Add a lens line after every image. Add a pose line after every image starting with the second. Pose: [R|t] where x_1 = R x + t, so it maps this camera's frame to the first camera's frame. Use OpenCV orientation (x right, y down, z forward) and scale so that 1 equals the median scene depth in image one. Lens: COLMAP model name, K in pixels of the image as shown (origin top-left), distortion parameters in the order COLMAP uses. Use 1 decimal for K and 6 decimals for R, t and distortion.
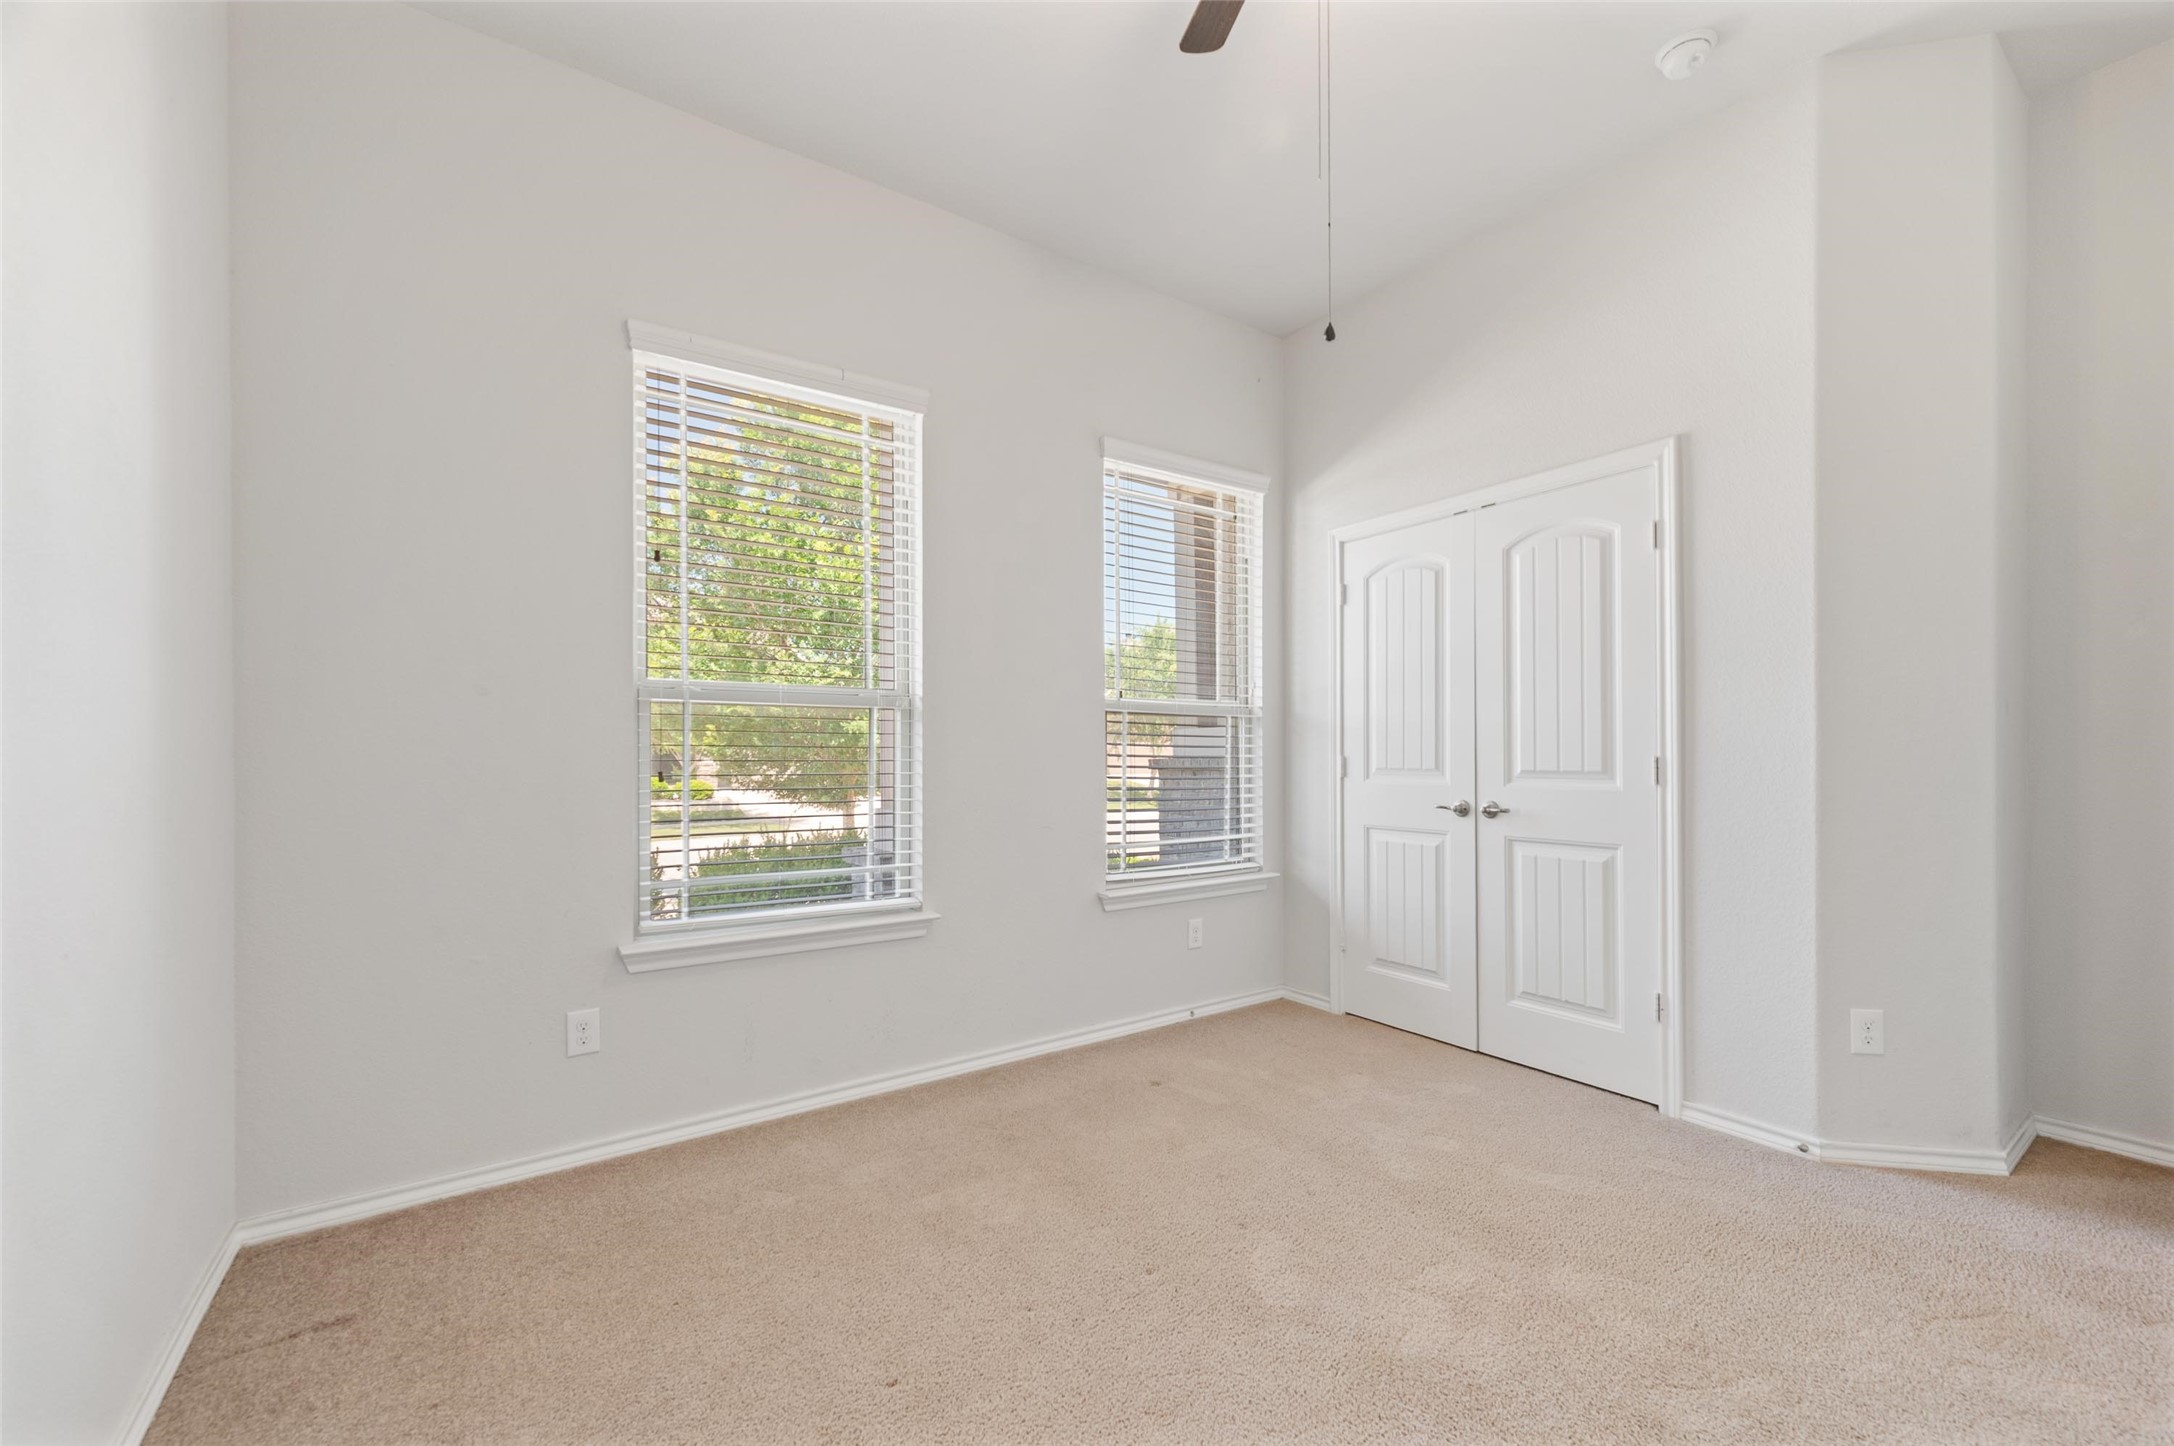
lens RADIAL K [[867.1, 0, 1093.7], [0, 867.1, 740.2], [0, 0, 1]] dist [-0.000603, -0.000064]
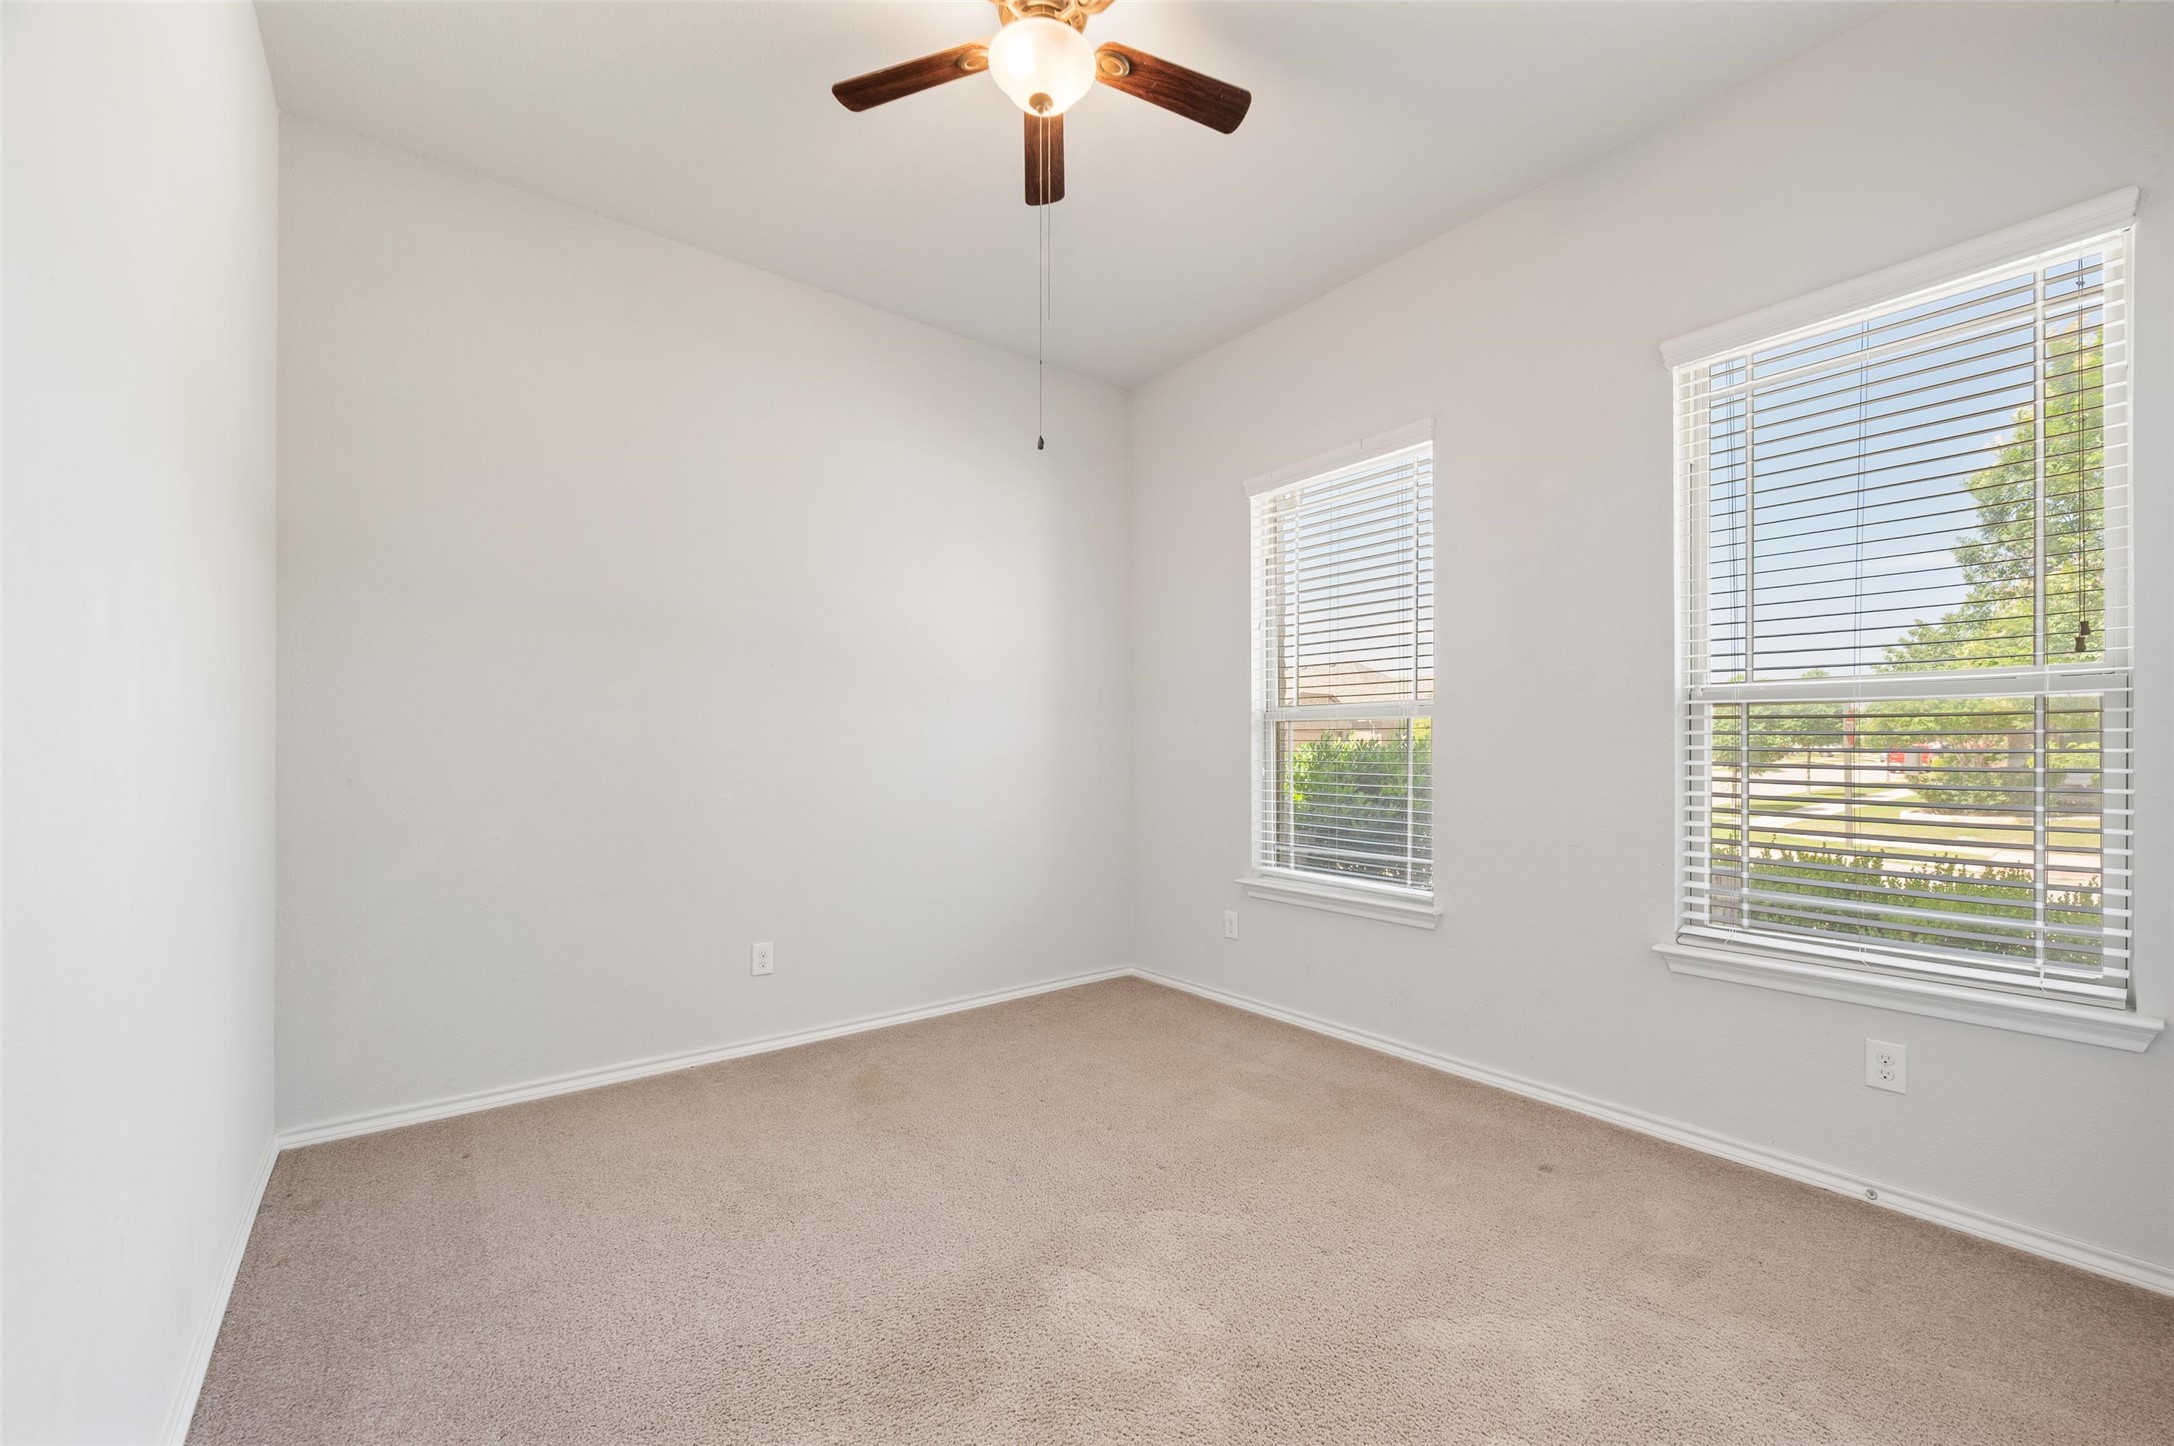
lens RADIAL K [[867.1, 0, 1093.7], [0, 867.1, 740.2], [0, 0, 1]] dist [-0.000603, -0.000064]
pose [[0.064521, -0.004699, -0.997905, 0.933783], [0.015006, 0.999880, -0.003738, -0.009943], [0.997804, -0.014734, 0.064583, 0.577592]]
